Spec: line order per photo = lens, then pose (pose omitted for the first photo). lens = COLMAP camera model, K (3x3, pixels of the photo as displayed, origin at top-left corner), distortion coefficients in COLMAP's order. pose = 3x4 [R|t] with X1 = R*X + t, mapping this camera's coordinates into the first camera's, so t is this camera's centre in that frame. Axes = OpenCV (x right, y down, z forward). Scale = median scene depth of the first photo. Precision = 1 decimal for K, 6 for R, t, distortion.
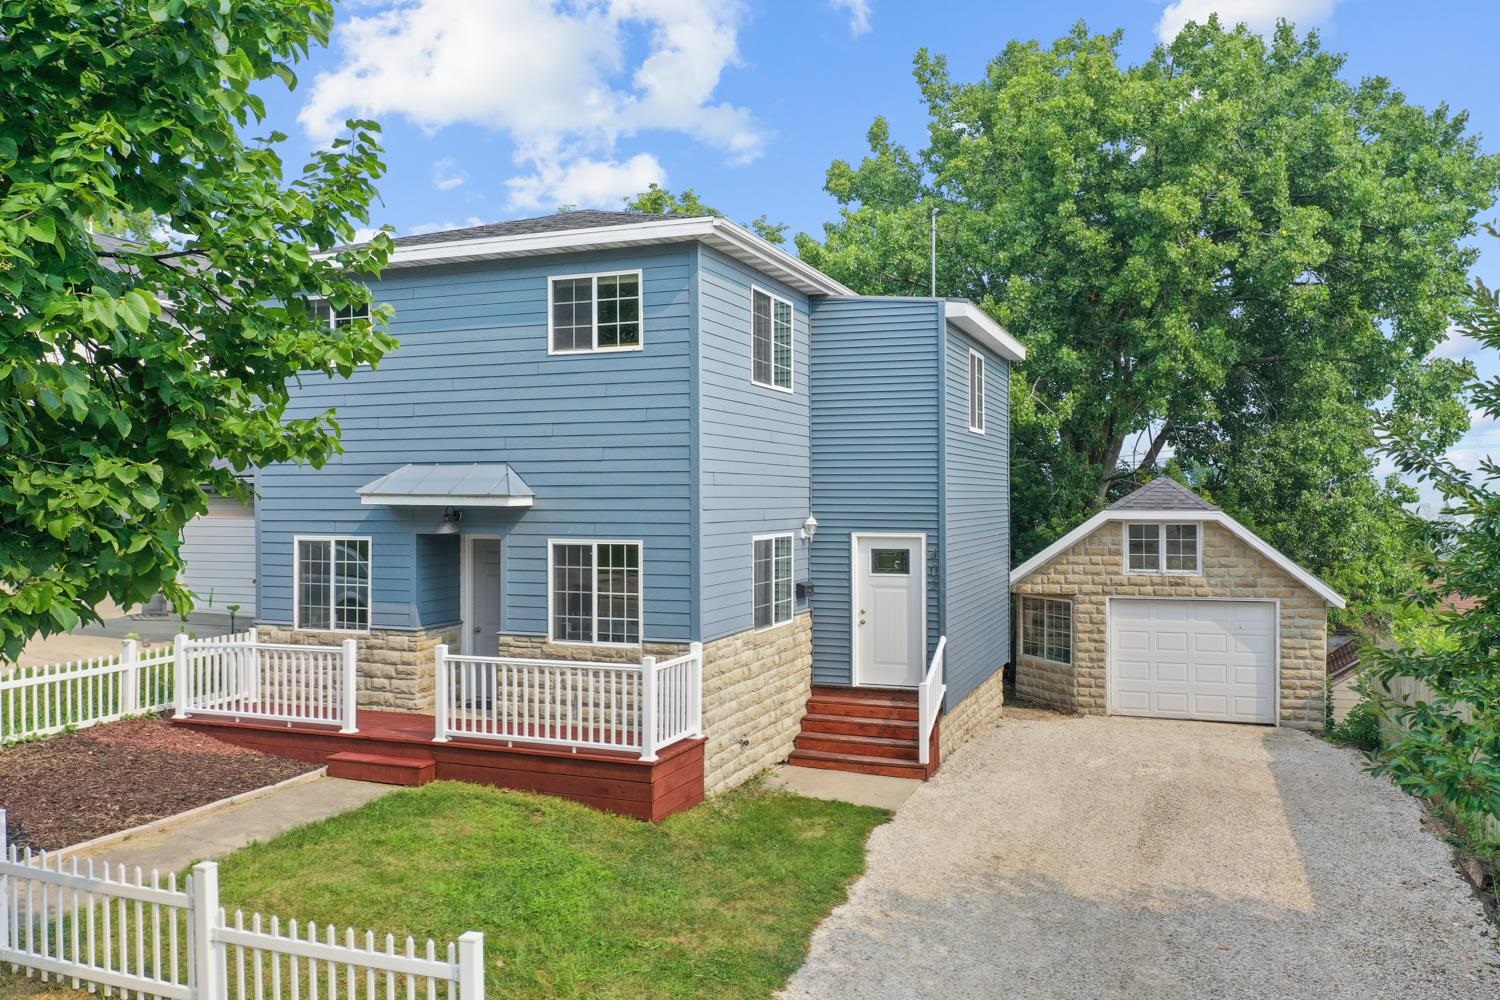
lens RADIAL K [[1202.7, 0, 743.4], [0, 1202.7, 498.3], [0, 0, 1]] dist [0.005311, 0.008362]
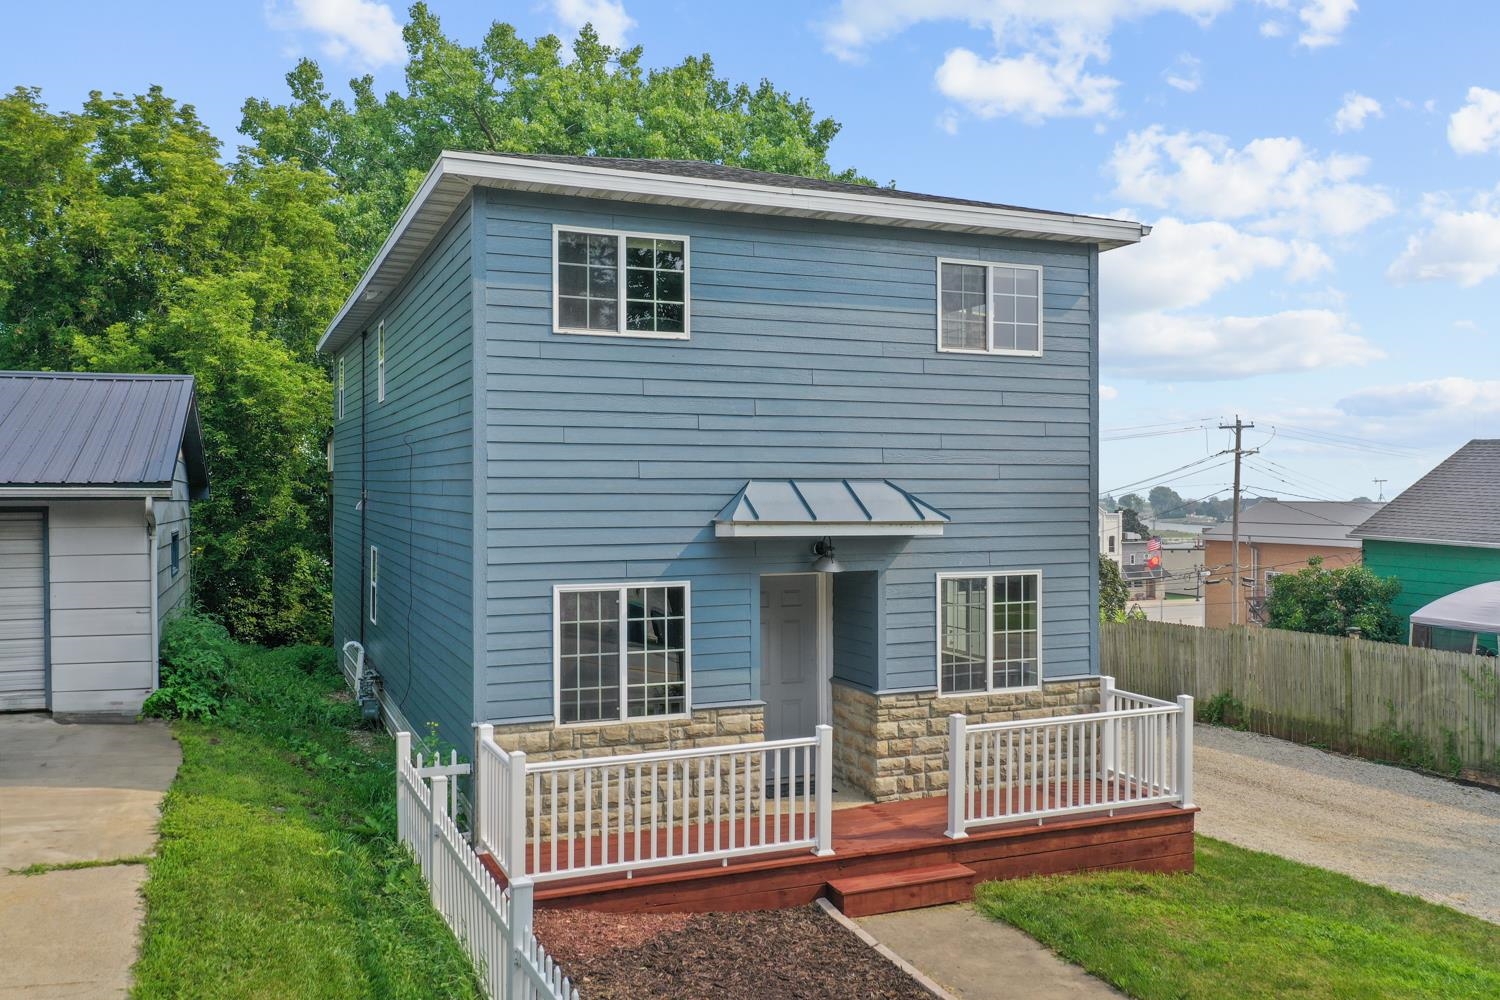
lens RADIAL K [[1202.7, 0, 757.8], [0, 1202.7, 498.3], [0, 0, 1]] dist [0.005311, 0.008362]
pose [[0.709293, -0.002900, 0.704908, -0.708685], [0.001377, 0.999995, 0.002729, -0.017196], [-0.704913, -0.000965, 0.709294, 0.421795]]
